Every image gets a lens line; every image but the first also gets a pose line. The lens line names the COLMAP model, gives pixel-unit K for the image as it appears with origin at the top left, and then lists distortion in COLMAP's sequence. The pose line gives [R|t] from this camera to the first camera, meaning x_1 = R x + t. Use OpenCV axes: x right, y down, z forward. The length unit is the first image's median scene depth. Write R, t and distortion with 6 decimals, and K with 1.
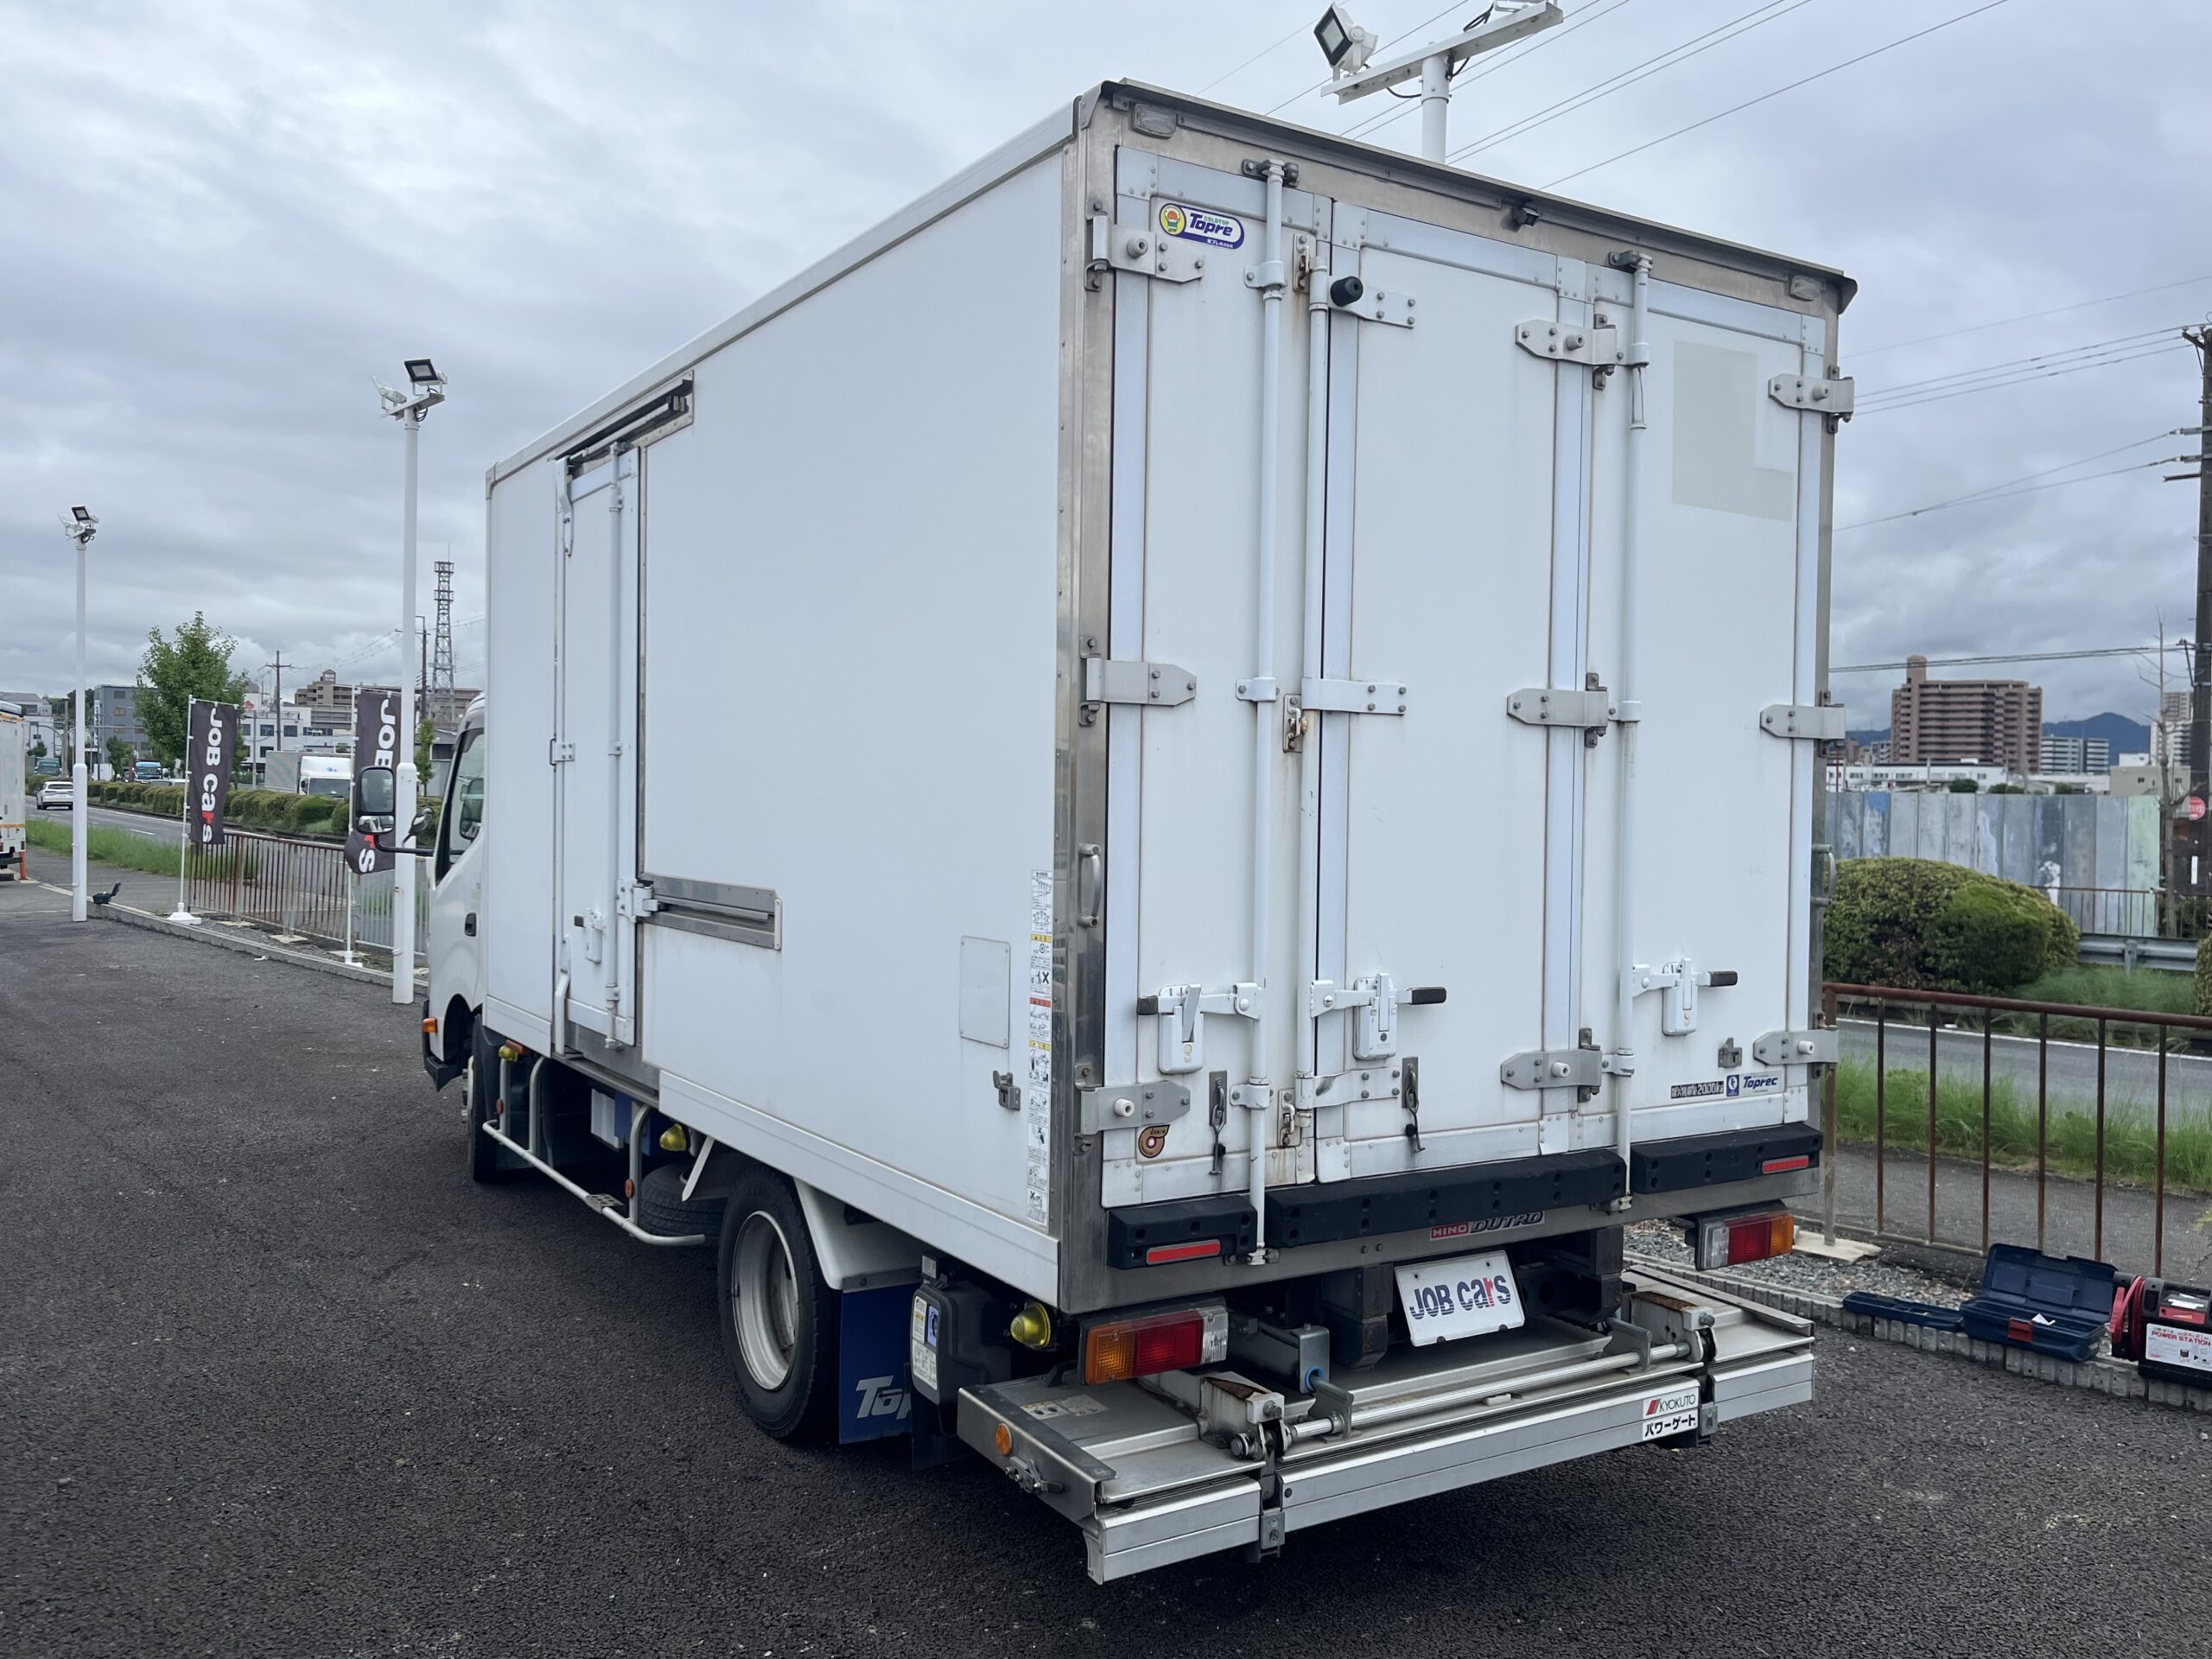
lens RADIAL K [[1757.9, 0, 1086.7], [0, 1757.9, 819.5], [0, 0, 1]] dist [0.031836, -0.038735]
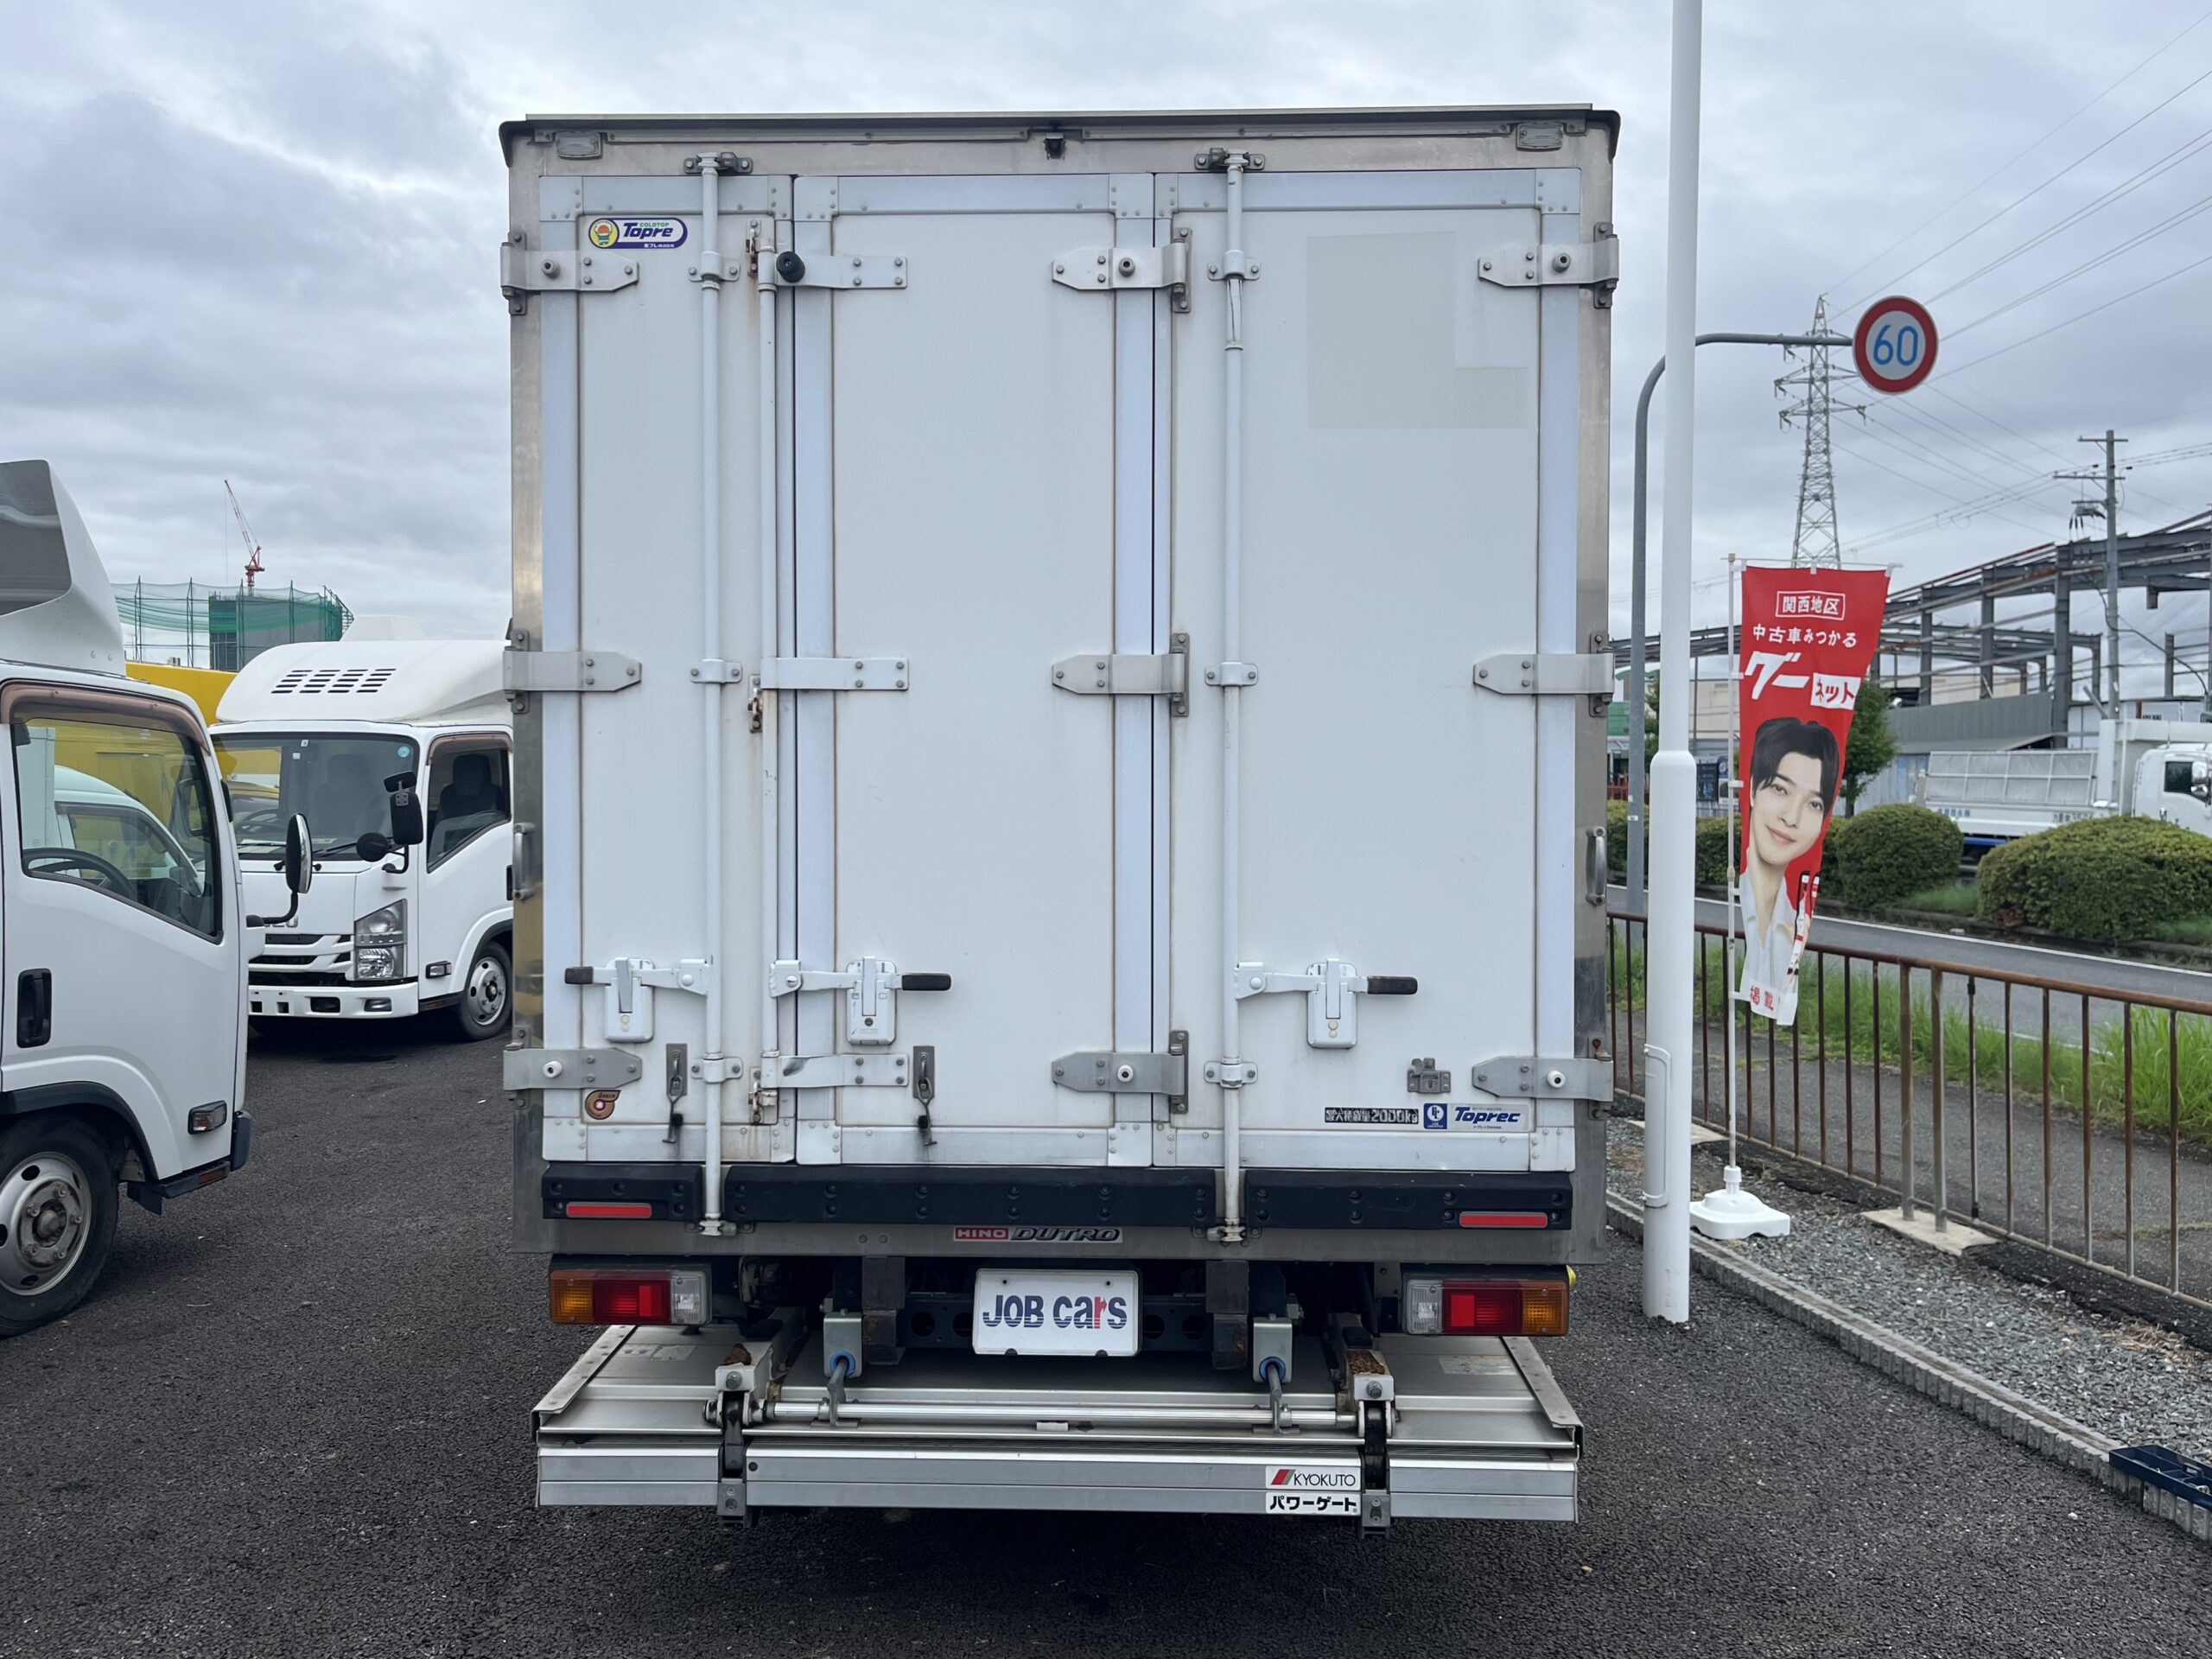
lens RADIAL K [[1757.9, 0, 1087.5], [0, 1757.9, 811.9], [0, 0, 1]] dist [0.031836, -0.038735]
pose [[0.834390, -0.005905, -0.551142, 0.754842], [0.004770, 0.999983, -0.003493, 0.010449], [0.551153, 0.000285, 0.834404, 0.238691]]
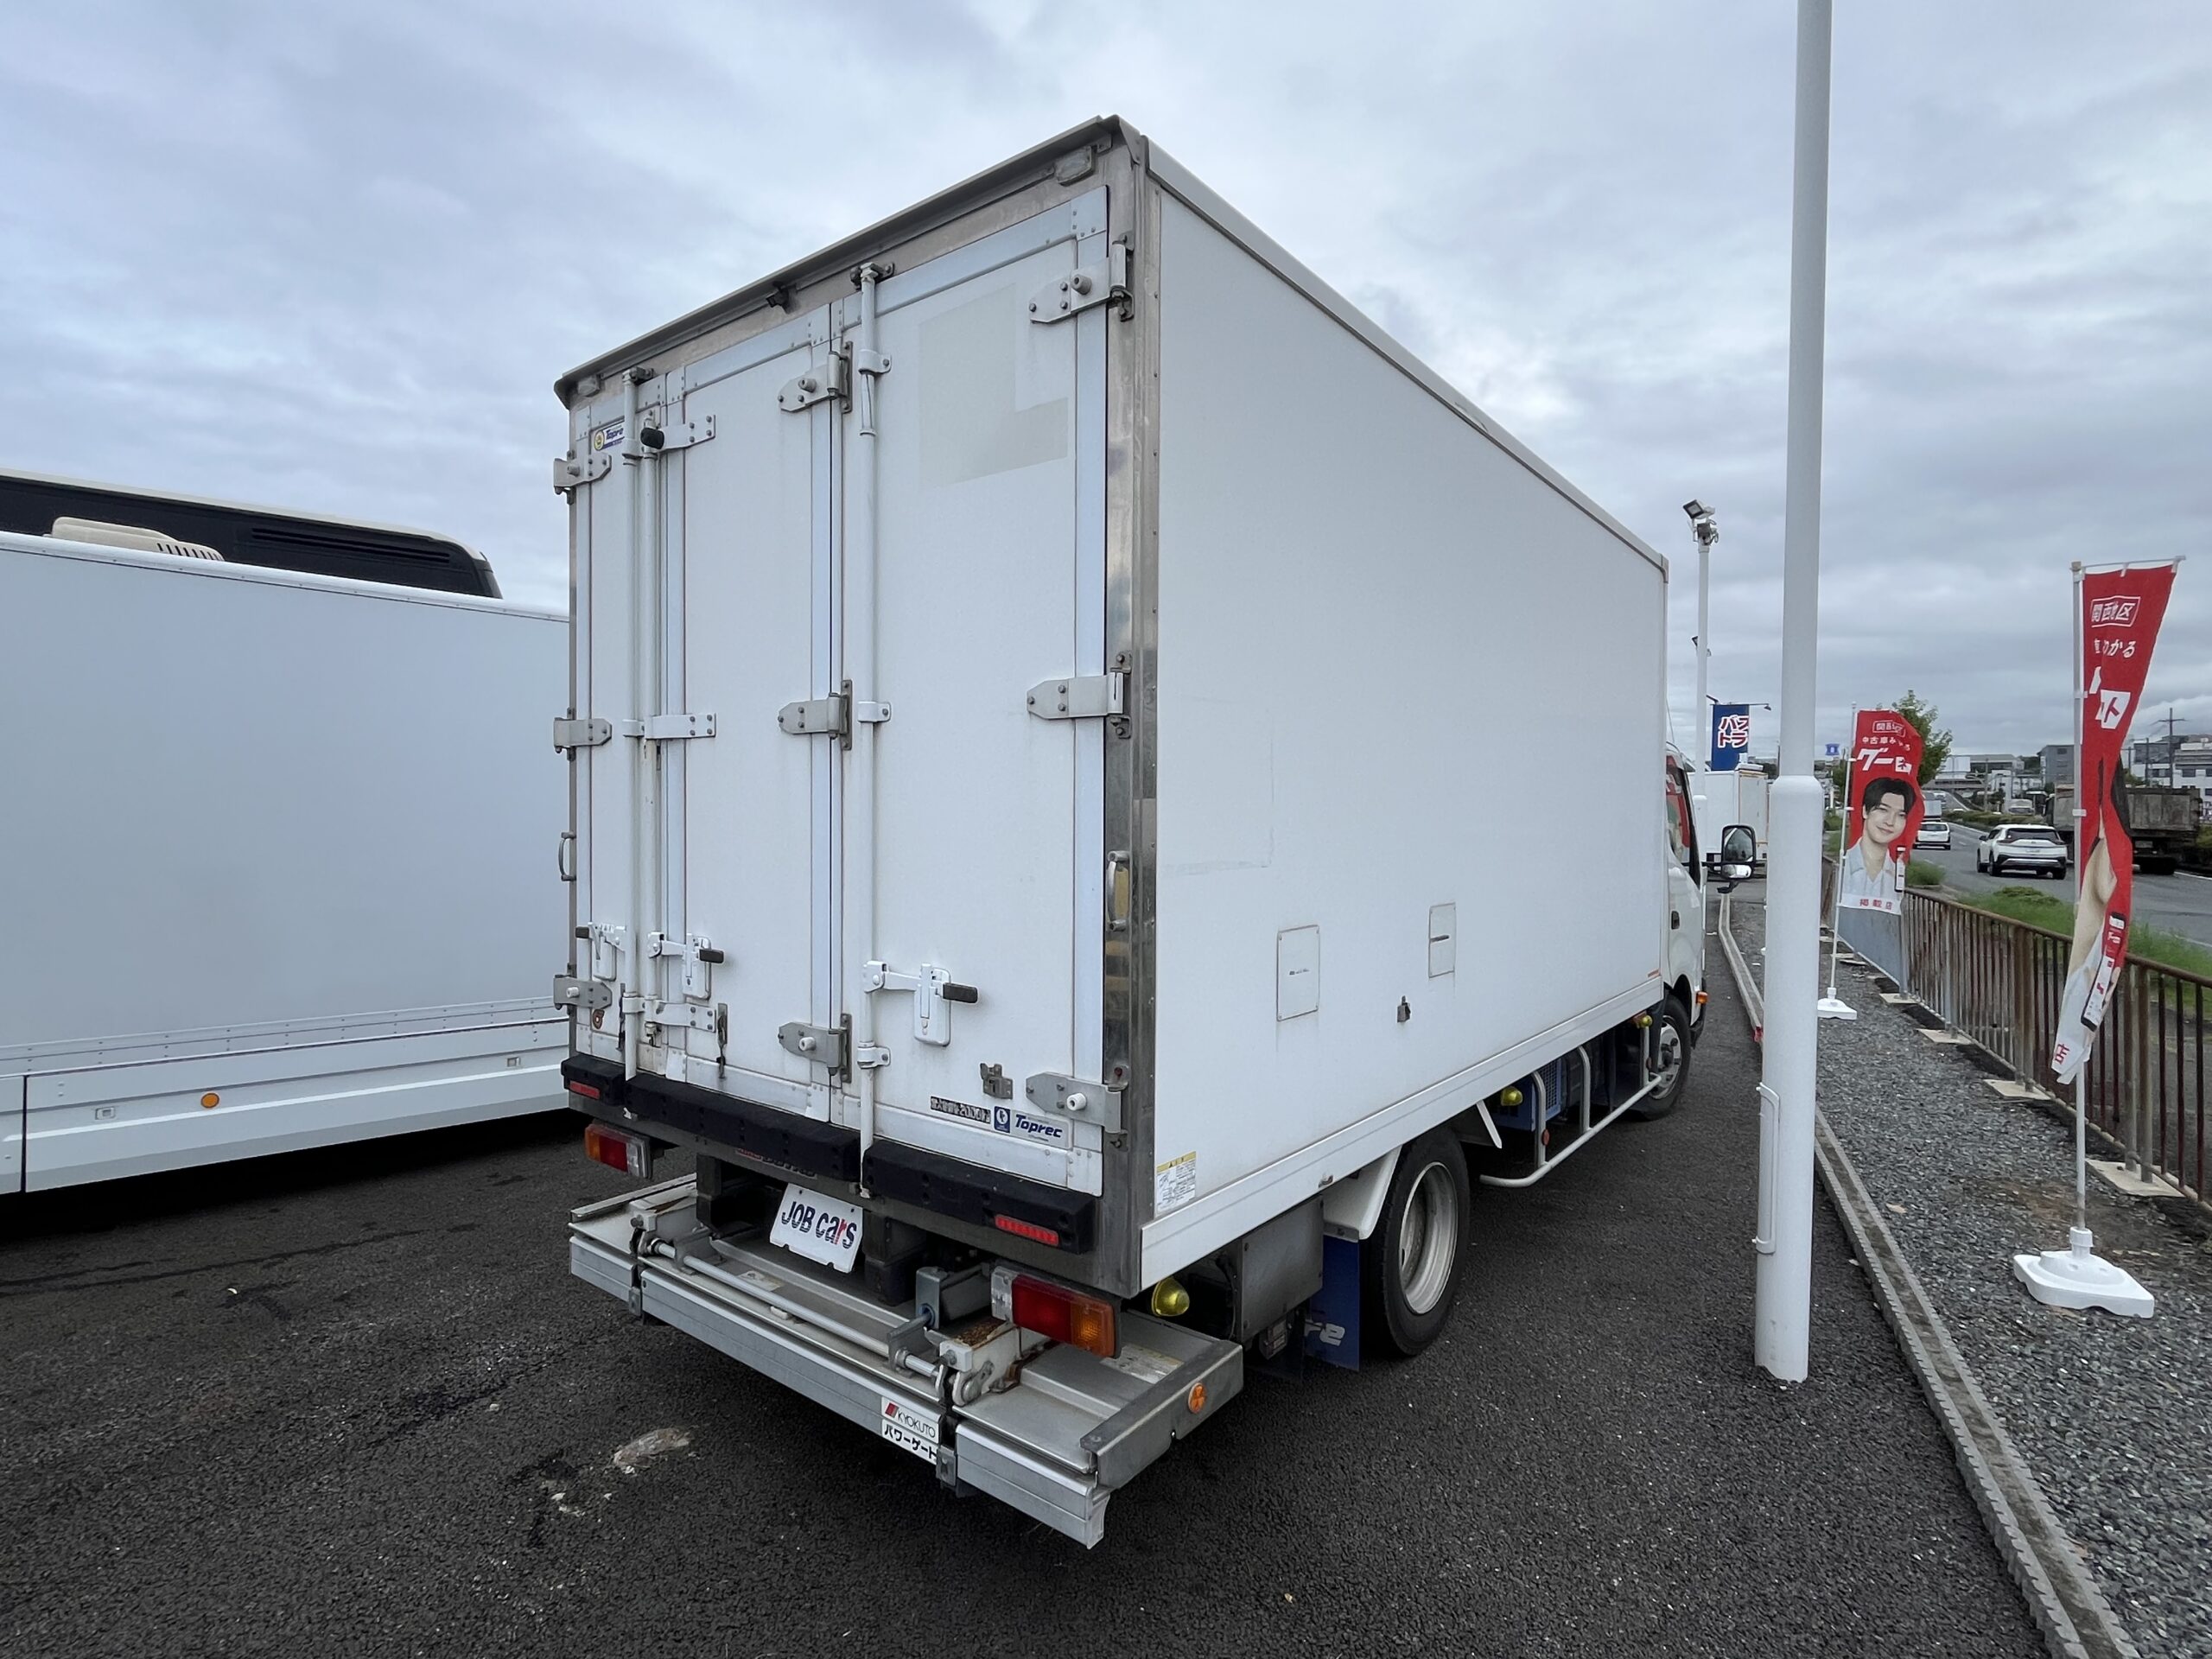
lens RADIAL K [[1125.0, 0, 1098.4], [0, 1125.0, 830.4], [0, 0, 1]] dist [-0.007753, -0.000510]
pose [[0.344576, 0.002544, -0.938755, 0.999923], [-0.012035, 0.999926, -0.001708, 0.007098], [0.938681, 0.011886, 0.344581, 0.932839]]
